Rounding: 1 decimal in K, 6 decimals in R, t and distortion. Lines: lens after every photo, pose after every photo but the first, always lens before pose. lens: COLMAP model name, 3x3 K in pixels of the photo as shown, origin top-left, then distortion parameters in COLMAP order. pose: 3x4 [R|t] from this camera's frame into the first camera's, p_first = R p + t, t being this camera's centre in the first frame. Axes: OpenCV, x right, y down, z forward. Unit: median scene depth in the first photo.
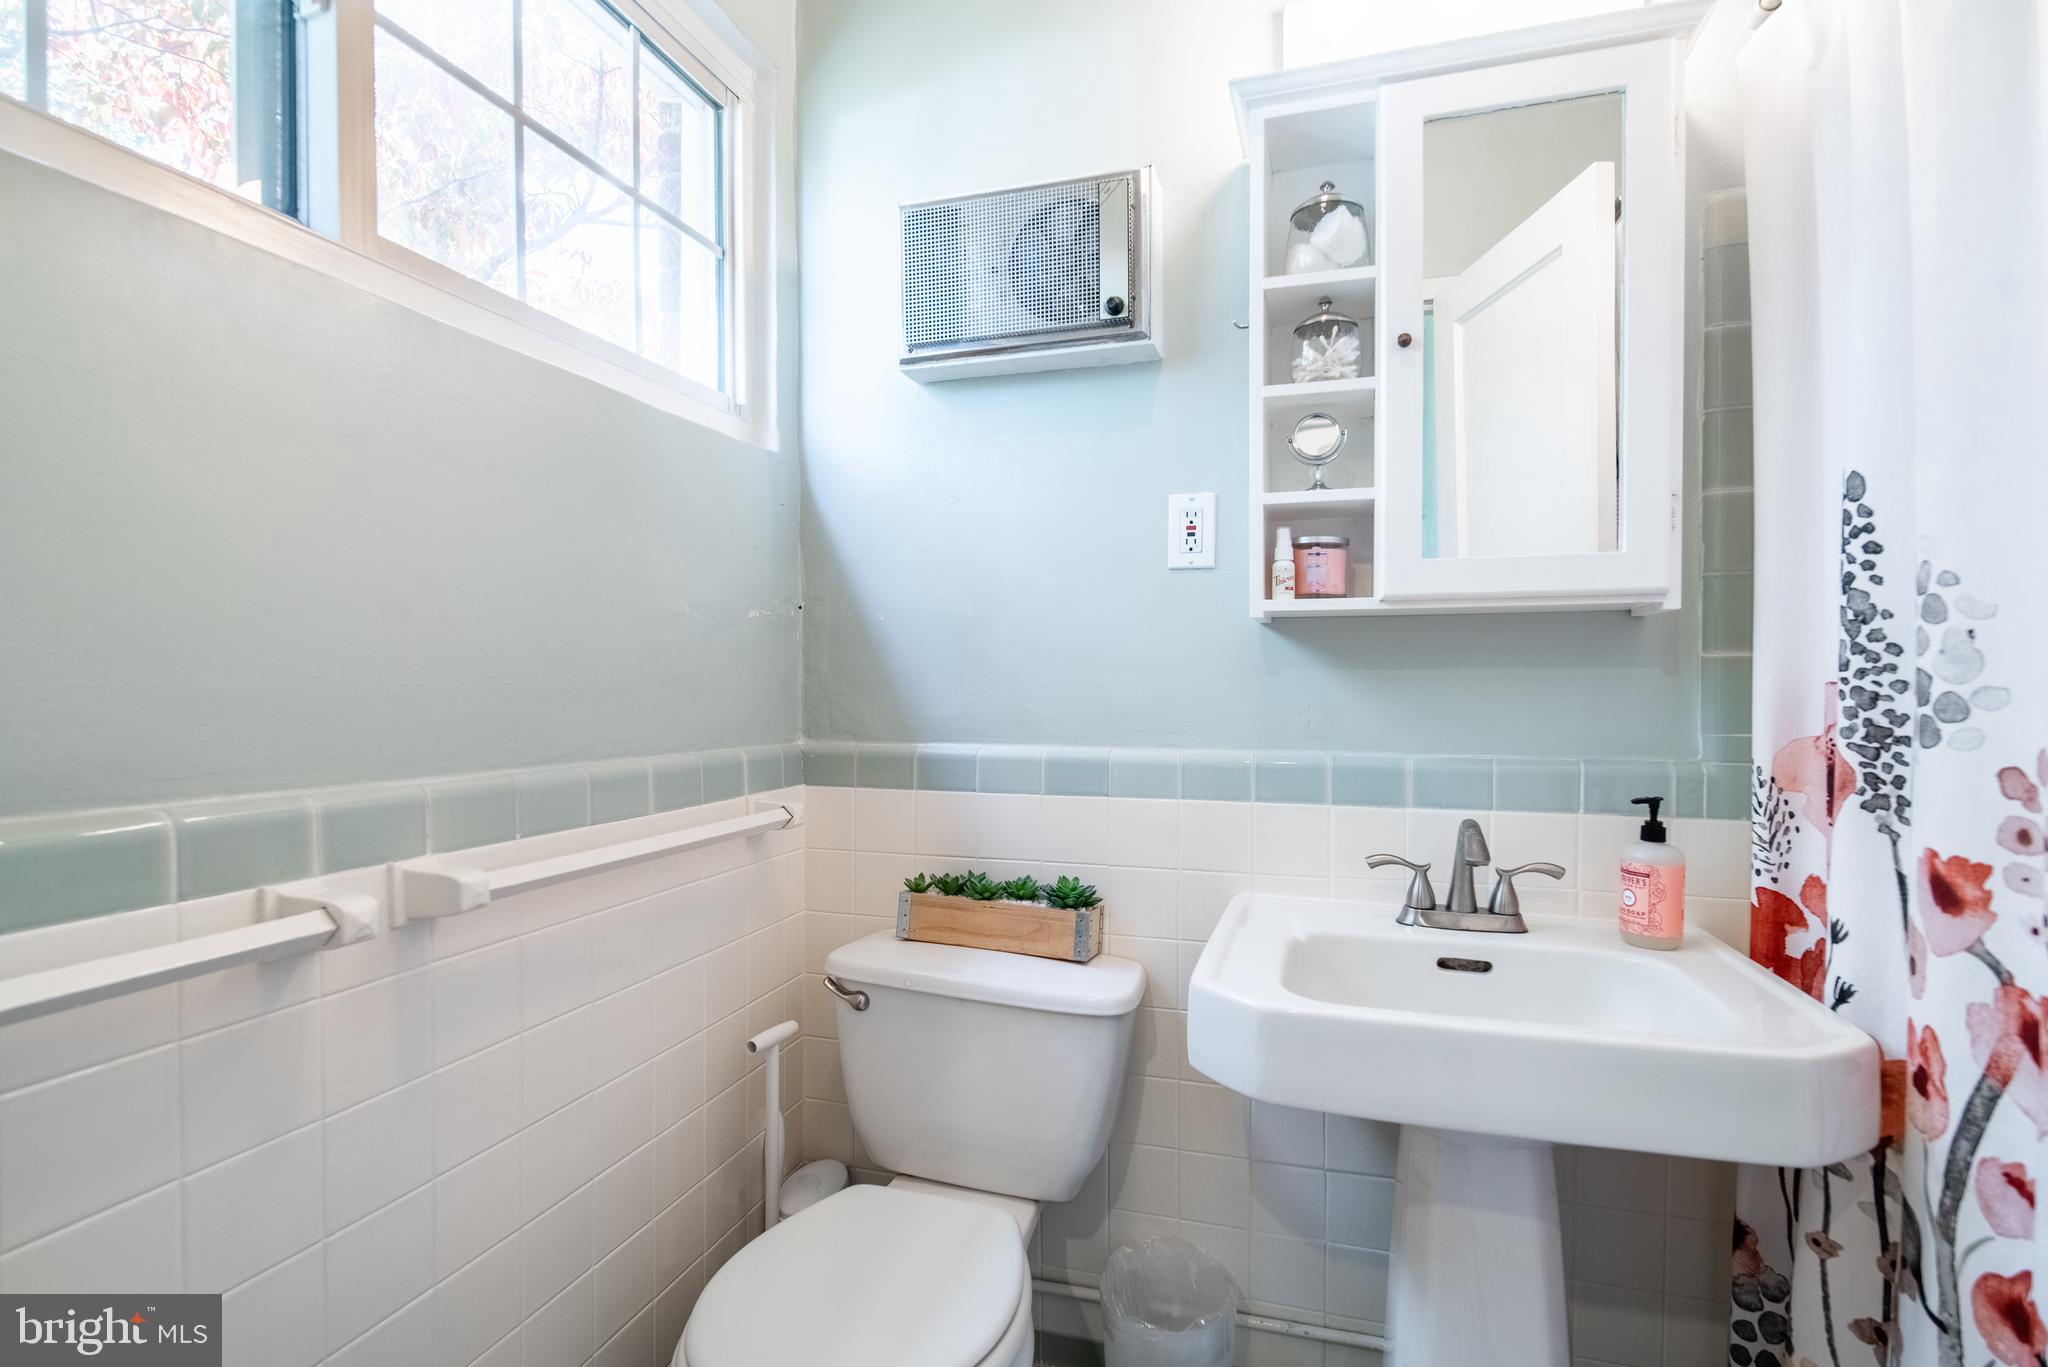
lens RADIAL K [[1008.7, 0, 1028.2], [0, 1008.7, 686.1], [0, 0, 1]] dist [-0.003413, -0.001001]
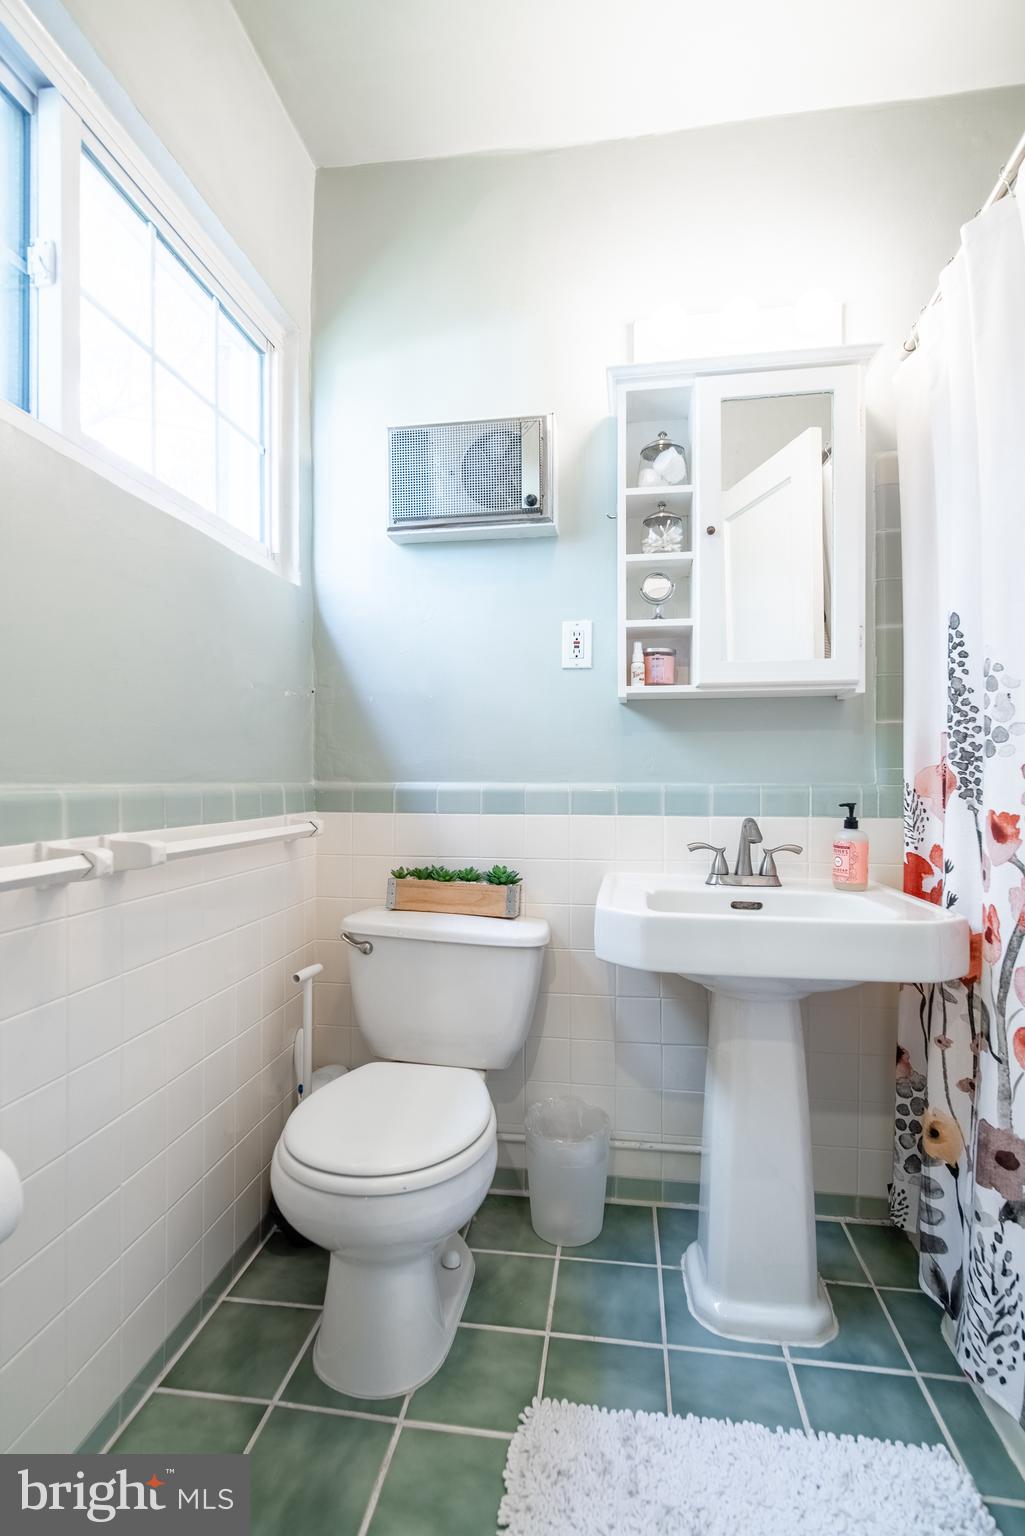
lens RADIAL K [[756.5, 0, 509.4], [0, 756.5, 768.2], [0, 0, 1]] dist [-0.003413, -0.001001]
pose [[0.989319, 0.001172, 0.145761, -0.129064], [0.000971, 0.999892, -0.014634, 0.063814], [-0.145762, 0.014619, 0.989212, -0.171374]]
